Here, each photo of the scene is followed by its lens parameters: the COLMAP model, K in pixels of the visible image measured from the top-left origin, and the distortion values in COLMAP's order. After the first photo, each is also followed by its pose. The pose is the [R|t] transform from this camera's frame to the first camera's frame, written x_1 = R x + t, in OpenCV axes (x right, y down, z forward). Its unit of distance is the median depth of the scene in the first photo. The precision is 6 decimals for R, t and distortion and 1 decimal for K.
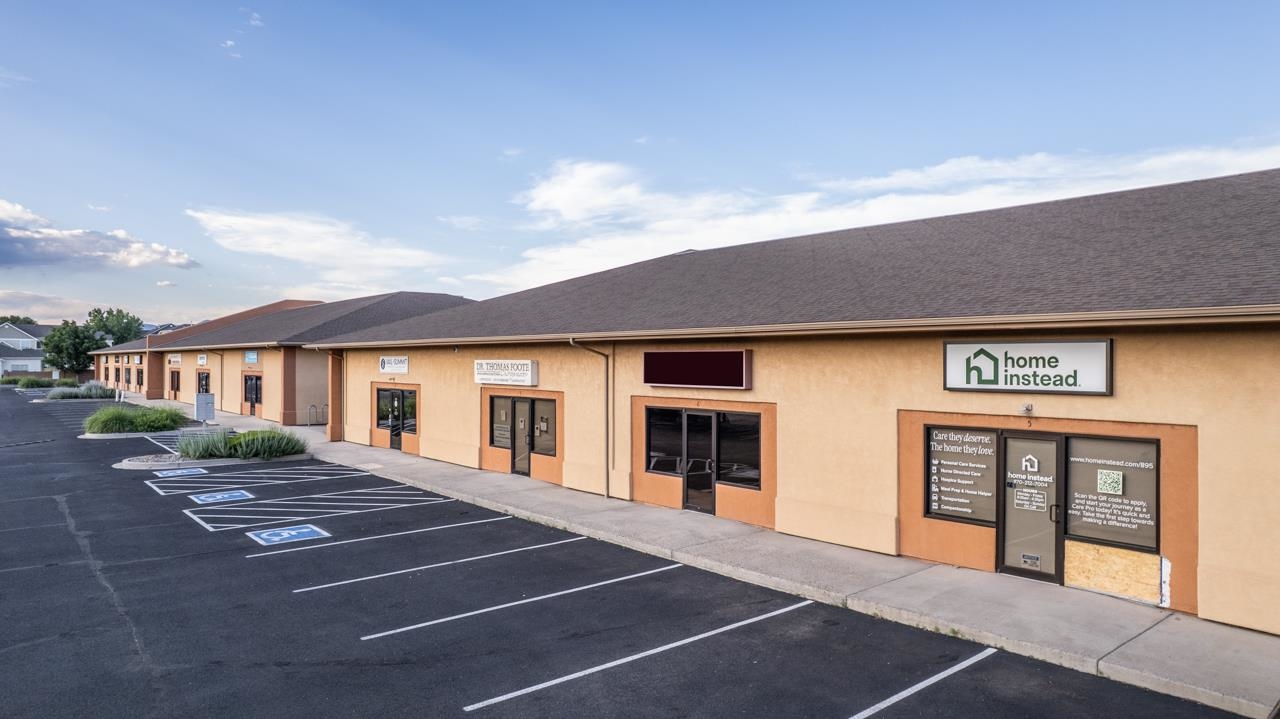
lens RADIAL K [[822.7, 0, 642.6], [0, 822.7, 345.4], [0, 0, 1]] dist [-0.066313, 0.052088]
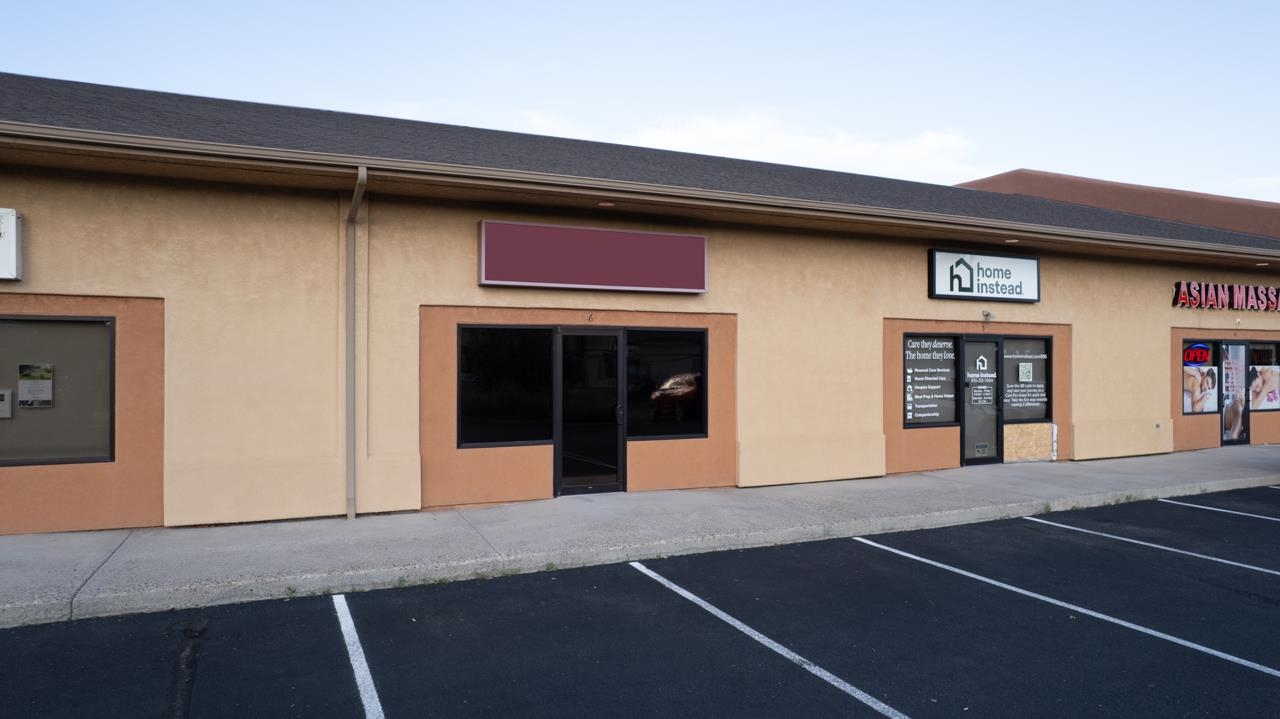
lens RADIAL K [[822.7, 0, 642.6], [0, 822.7, 345.4], [0, 0, 1]] dist [-0.066313, 0.052088]
pose [[0.267372, 0.011521, 0.963525, -0.710186], [-0.019793, 0.999783, -0.006462, 0.131023], [-0.963390, -0.017343, 0.267542, 1.099753]]
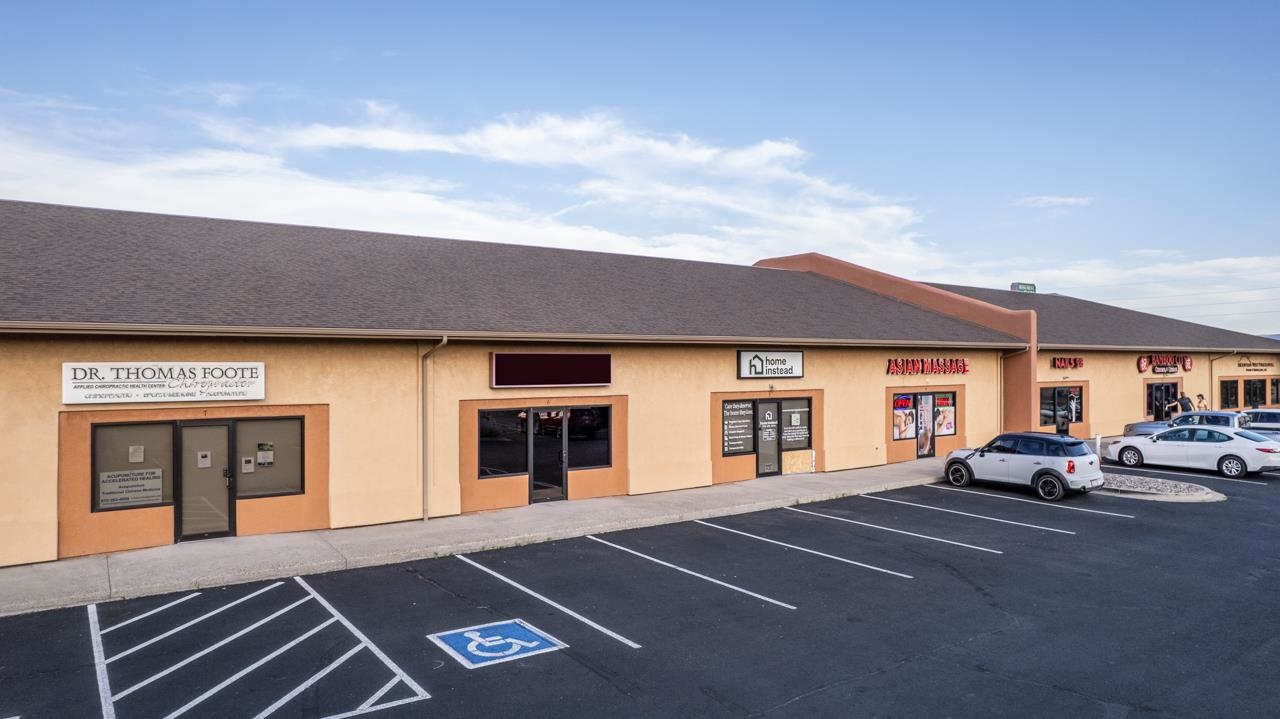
lens RADIAL K [[822.7, 0, 642.6], [0, 822.7, 345.4], [0, 0, 1]] dist [-0.066313, 0.052088]
pose [[0.078561, 0.012958, 0.996825, -1.381382], [-0.019276, 0.999748, -0.011477, 0.009173], [-0.996723, -0.018313, 0.078791, 1.092715]]
